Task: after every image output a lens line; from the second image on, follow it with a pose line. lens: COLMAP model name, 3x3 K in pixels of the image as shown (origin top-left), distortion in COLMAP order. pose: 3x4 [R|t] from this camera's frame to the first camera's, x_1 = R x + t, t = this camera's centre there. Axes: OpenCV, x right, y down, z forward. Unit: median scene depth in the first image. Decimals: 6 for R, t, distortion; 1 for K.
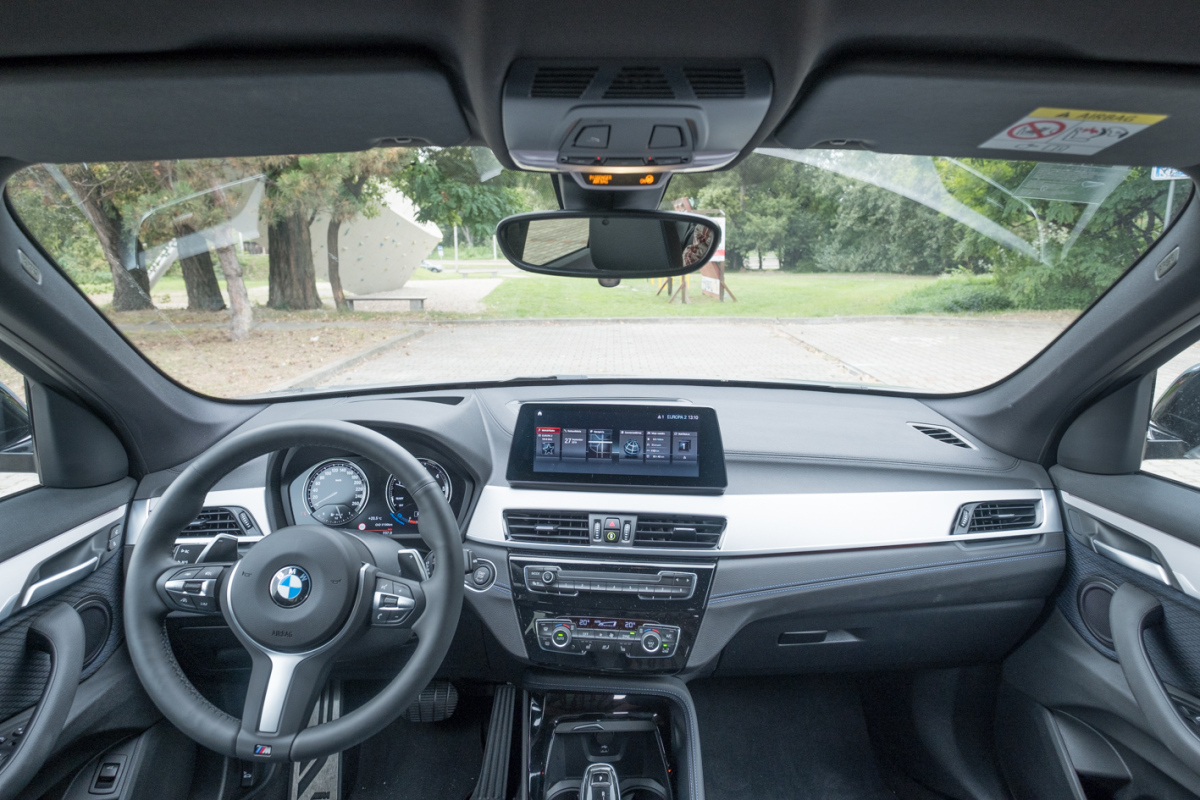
lens RADIAL K [[711.6, 0, 600.0], [0, 711.6, 400.0], [0, 0, 1]] dist [0.003761, -0.001426]
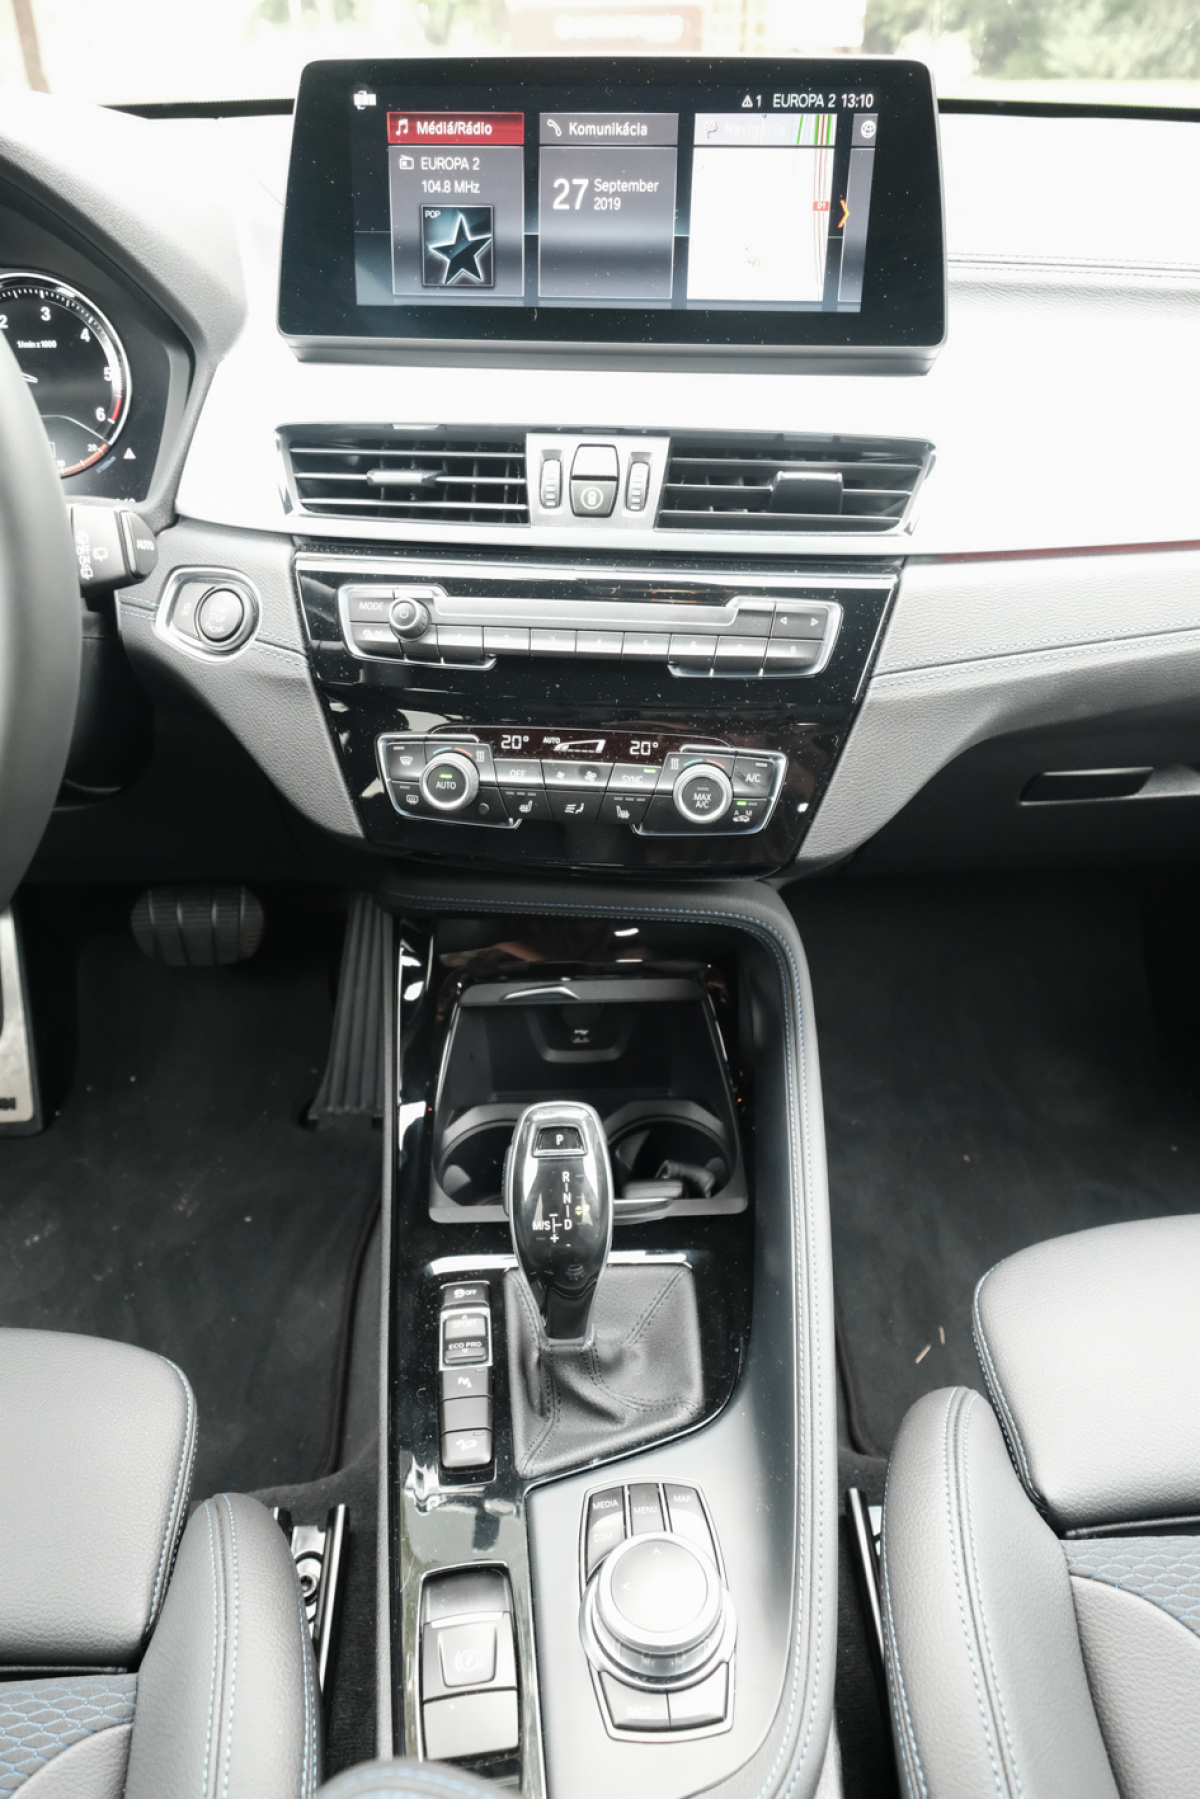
lens RADIAL K [[1249.3, 0, 595.0], [0, 1249.3, 894.2], [0, 0, 1]] dist [0.006641, 0.002556]
pose [[0.999992, -0.002047, -0.003387, 0.019654], [0.003197, 0.922308, 0.386442, 0.139892], [0.002332, -0.386450, 0.922307, 0.391335]]
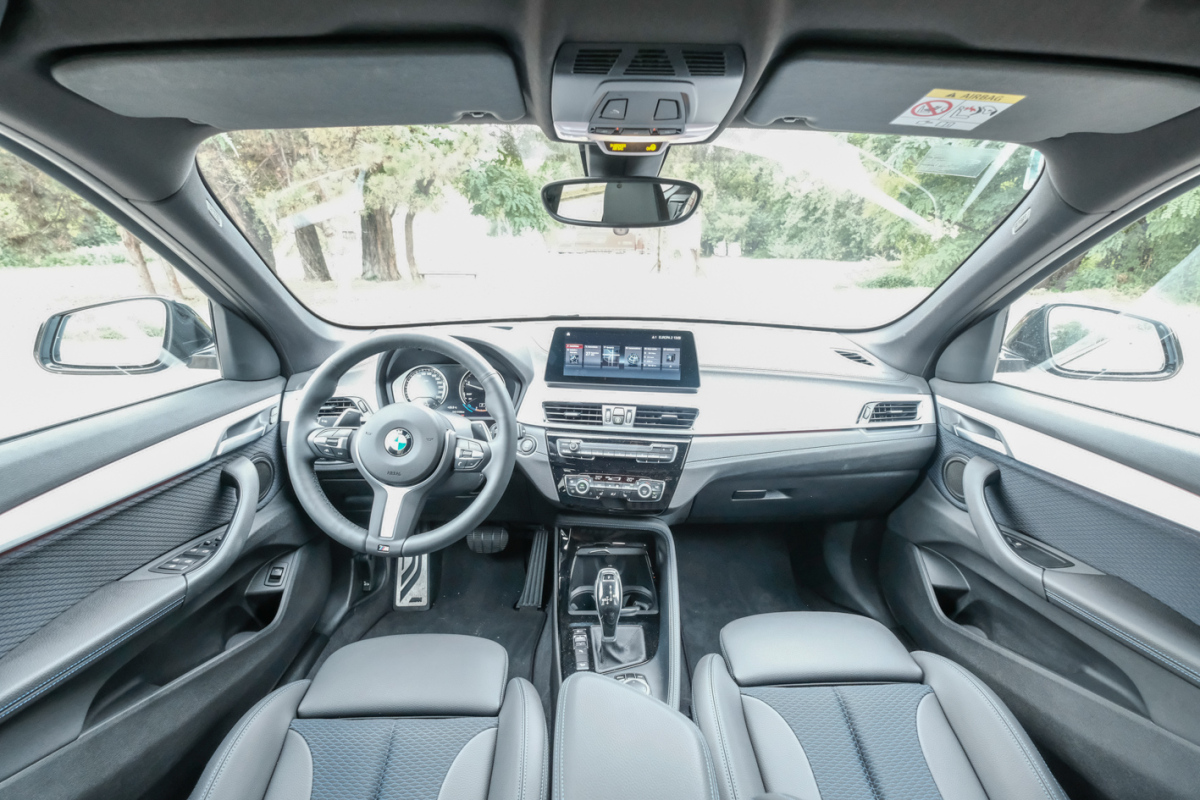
lens RADIAL K [[520.9, 0, 599.2], [0, 520.9, 398.2], [0, 0, 1]] dist [-0.008347, 0.000210]
pose [[0.999836, 0.014482, -0.010854, -0.011331], [-0.013466, 0.995990, 0.088442, 0.057619], [0.012092, -0.088281, 0.996022, -0.037829]]
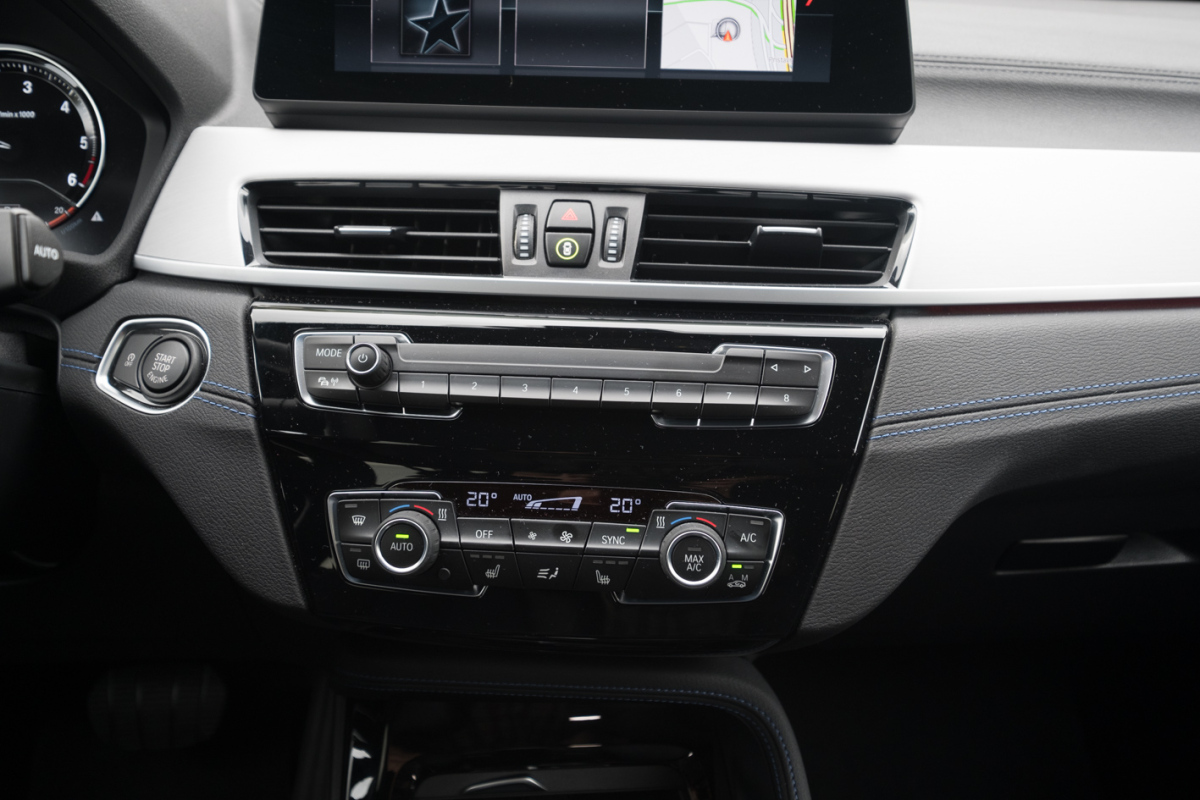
lens RADIAL K [[1012.7, 0, 600.0], [0, 1012.7, 400.0], [0, 0, 1]] dist [0.002307, 0.005265]
pose [[0.998886, 0.001884, 0.047145, 0.009470], [-0.008397, 0.990351, 0.138328, 0.202156], [-0.046429, -0.138570, 0.989264, 0.546873]]
